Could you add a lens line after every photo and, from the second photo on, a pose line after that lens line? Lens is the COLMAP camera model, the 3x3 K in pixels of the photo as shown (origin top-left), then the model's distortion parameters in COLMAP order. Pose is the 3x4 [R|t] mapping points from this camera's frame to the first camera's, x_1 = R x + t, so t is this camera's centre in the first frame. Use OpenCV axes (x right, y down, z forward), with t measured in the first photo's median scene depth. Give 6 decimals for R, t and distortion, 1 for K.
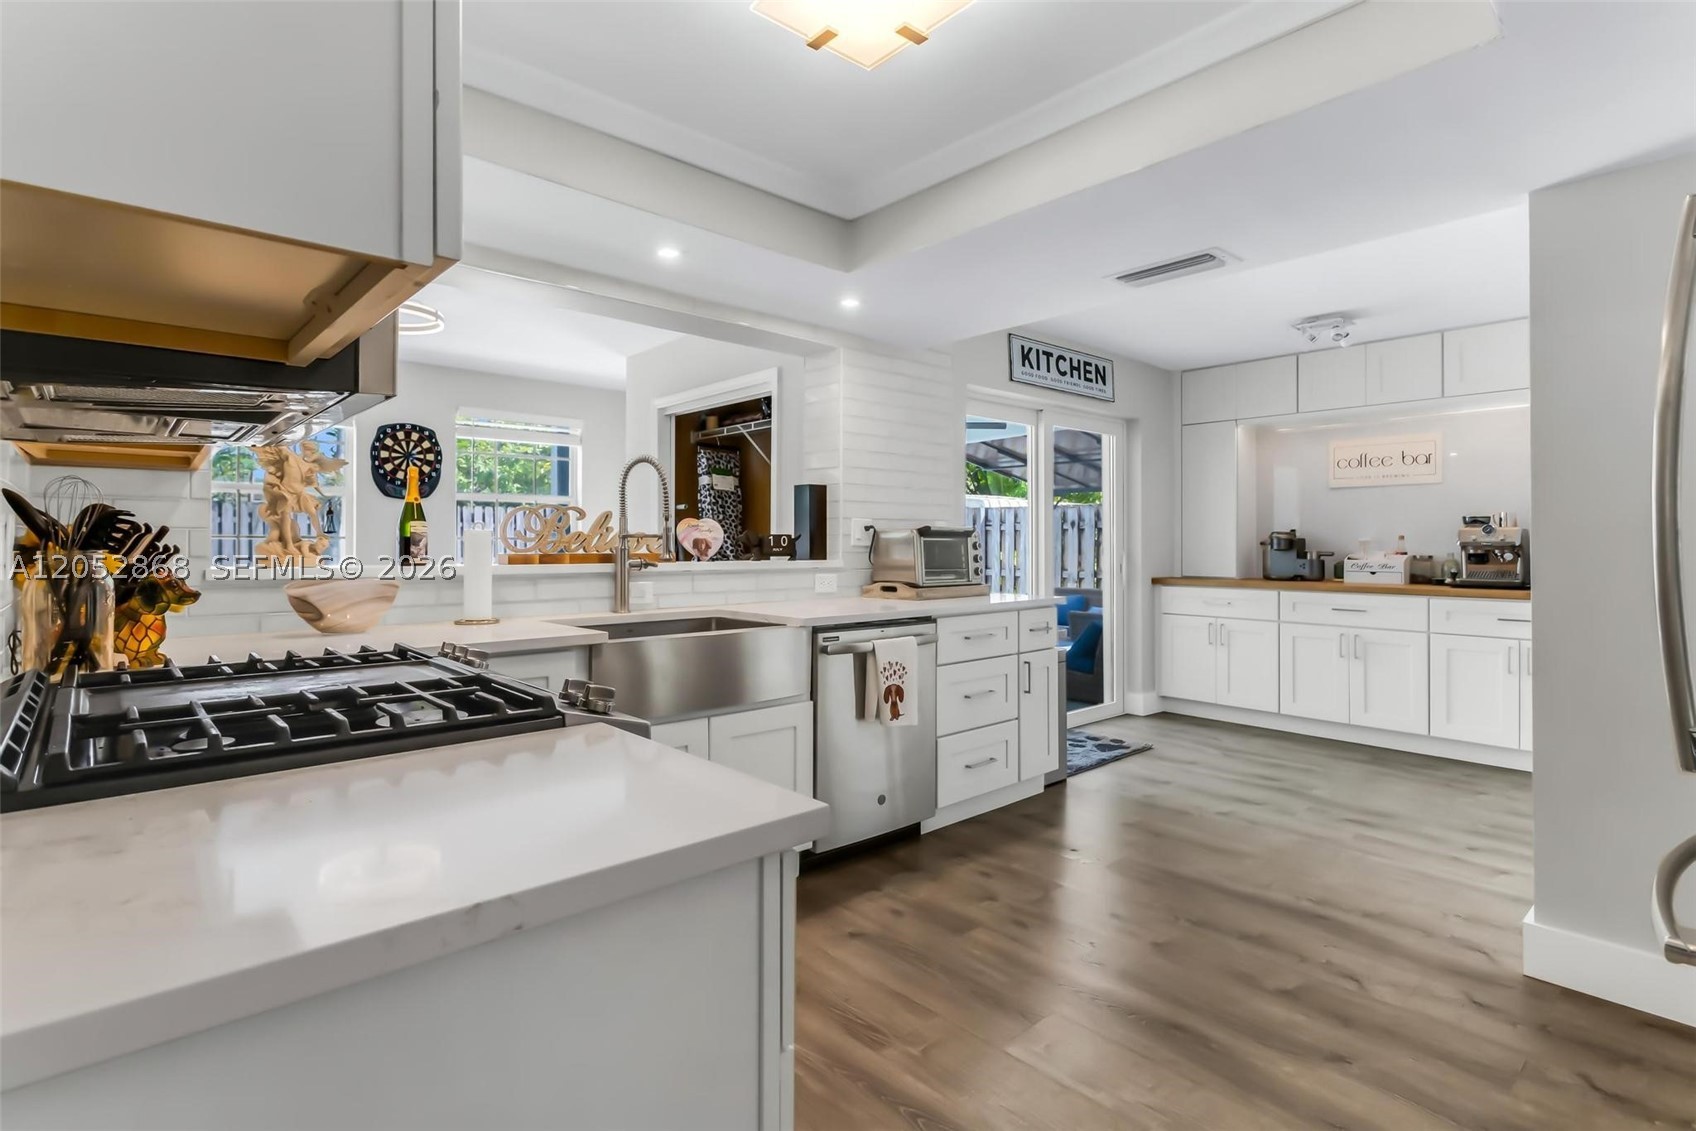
lens RADIAL K [[828.1, 0, 857.7], [0, 828.1, 537.6], [0, 0, 1]] dist [0.012949, -0.002696]
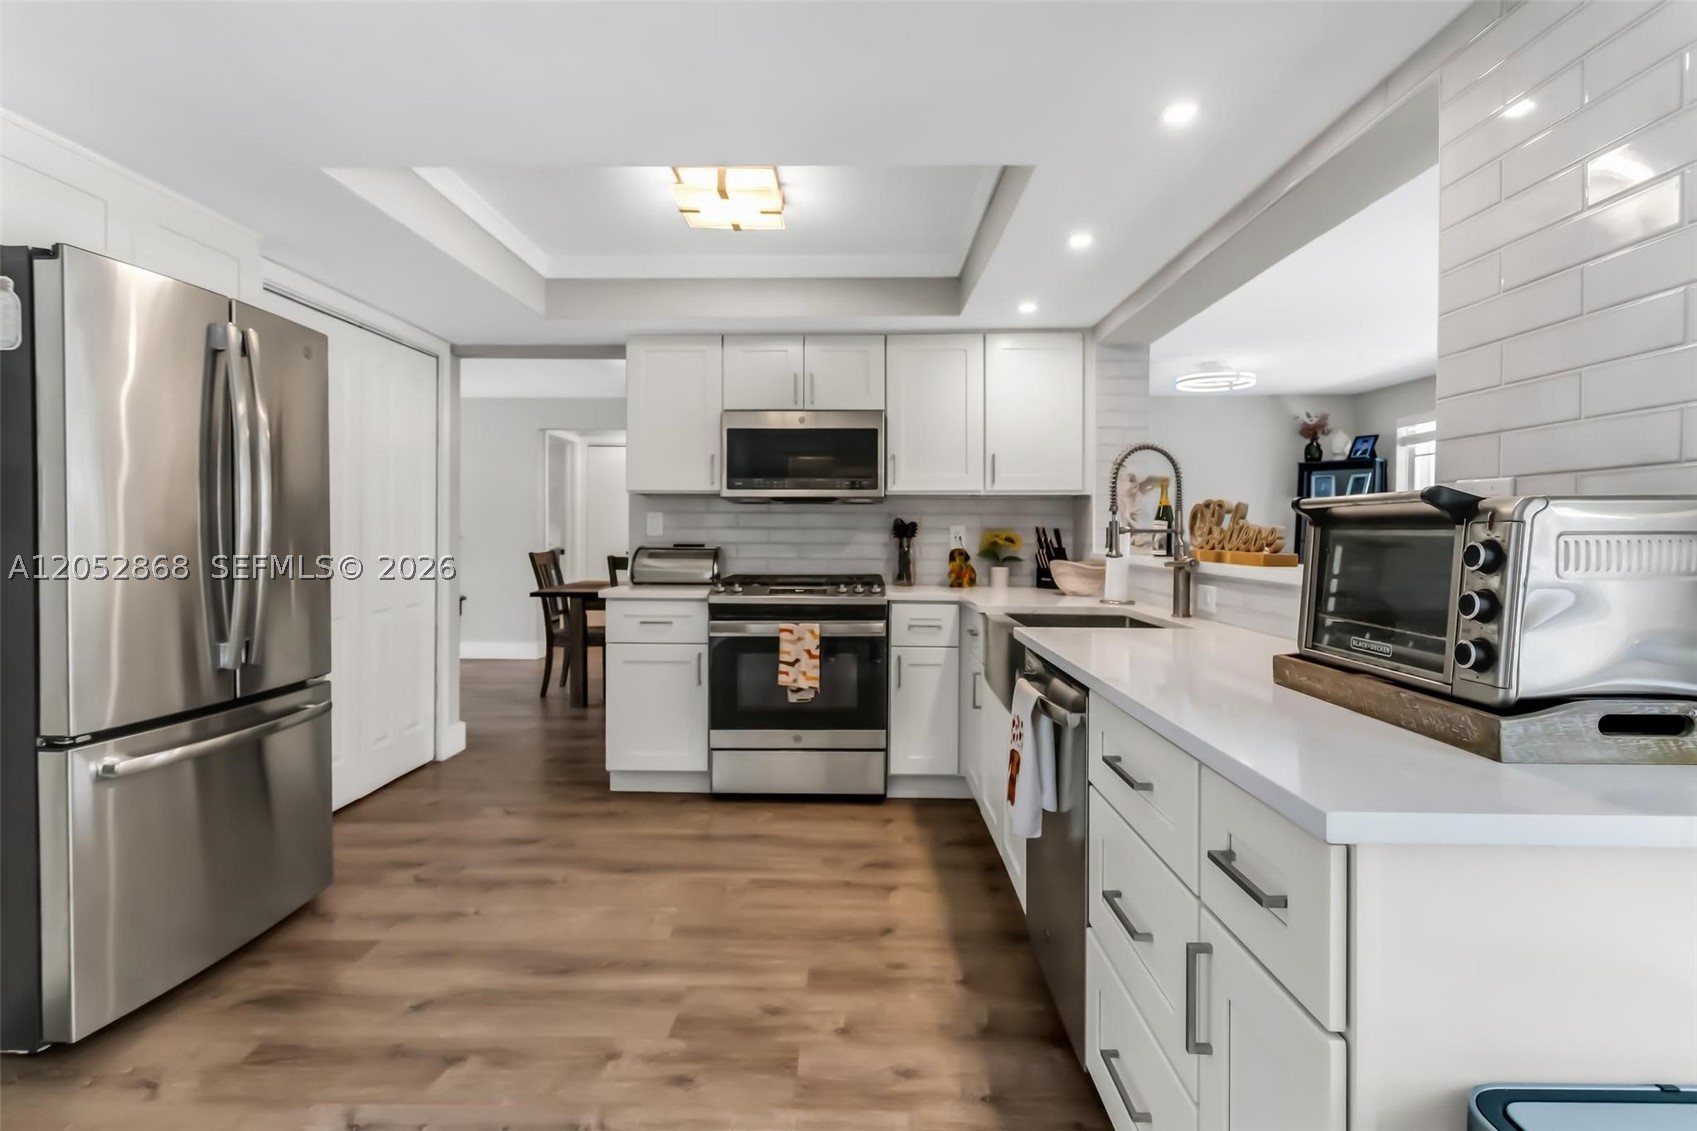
lens RADIAL K [[828.6, 0, 848.0], [0, 828.6, 555.2], [0, 0, 1]] dist [0.012949, -0.002696]
pose [[-0.686647, 0.017616, -0.726777, 0.808757], [0.001085, 0.999730, 0.023206, 0.004713], [0.726990, 0.015145, -0.686481, 1.783686]]
